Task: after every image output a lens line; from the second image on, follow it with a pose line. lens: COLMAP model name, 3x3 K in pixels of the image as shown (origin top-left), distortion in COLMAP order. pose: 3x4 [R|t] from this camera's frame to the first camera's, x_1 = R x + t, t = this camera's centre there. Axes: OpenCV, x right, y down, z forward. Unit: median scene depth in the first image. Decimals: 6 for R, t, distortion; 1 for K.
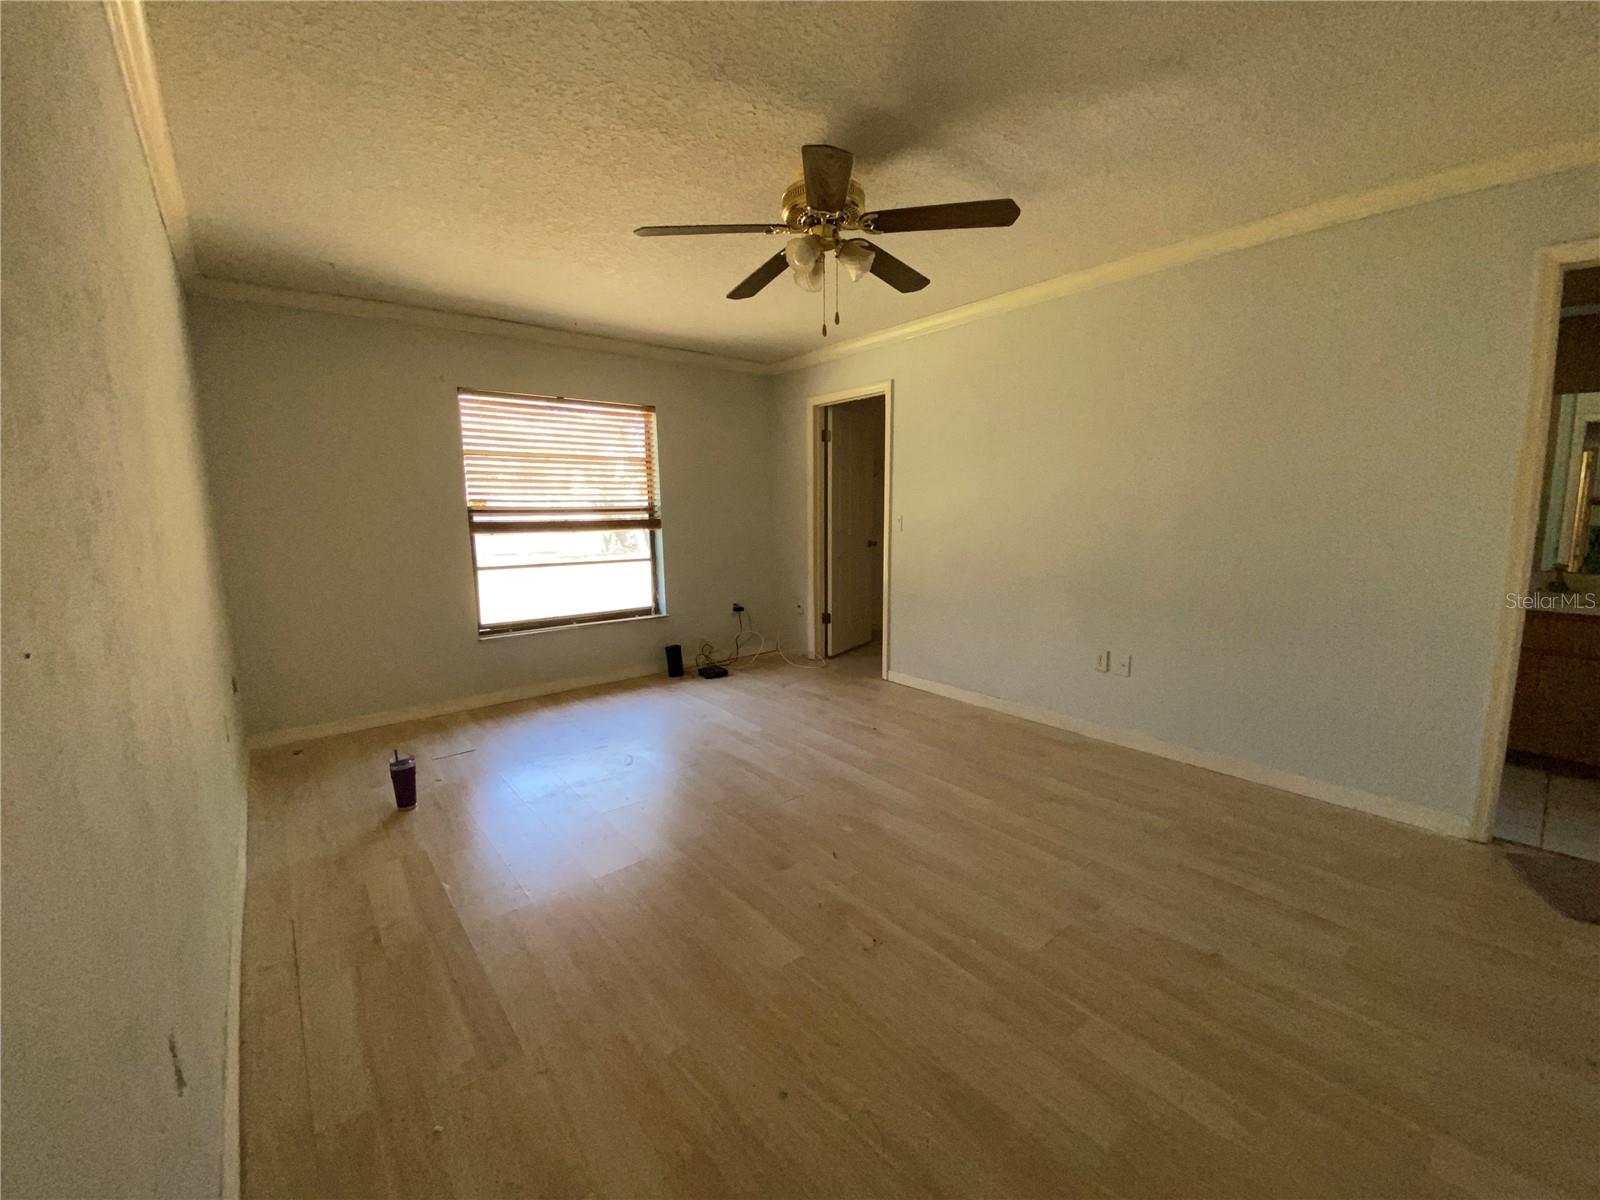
lens RADIAL K [[646.8, 0, 808.5], [0, 646.8, 590.1], [0, 0, 1]] dist [0.001164, -0.002849]
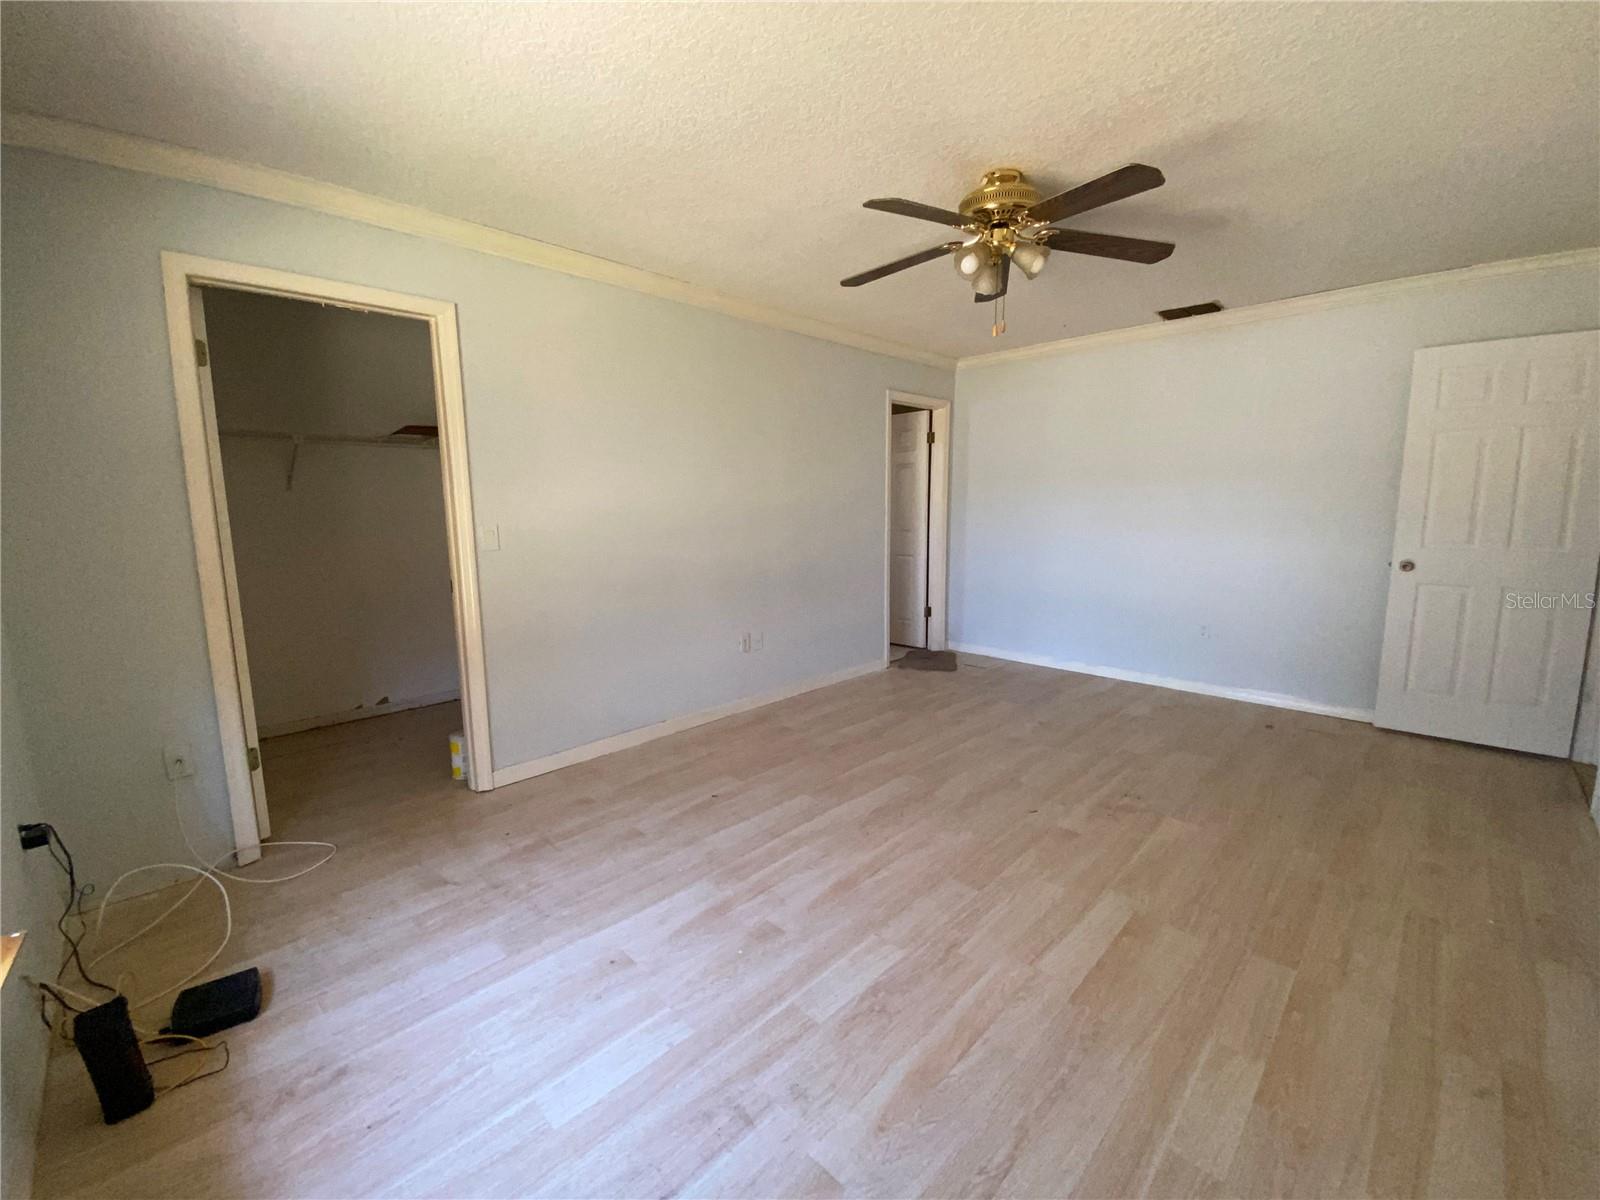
lens RADIAL K [[646.8, 0, 806.1], [0, 646.8, 599.4], [0, 0, 1]] dist [0.001164, -0.002849]
pose [[-0.082966, -0.155217, 0.984390, -0.697584], [0.143766, 0.975599, 0.165948, -0.142905], [-0.986128, 0.155290, -0.058627, 0.987867]]
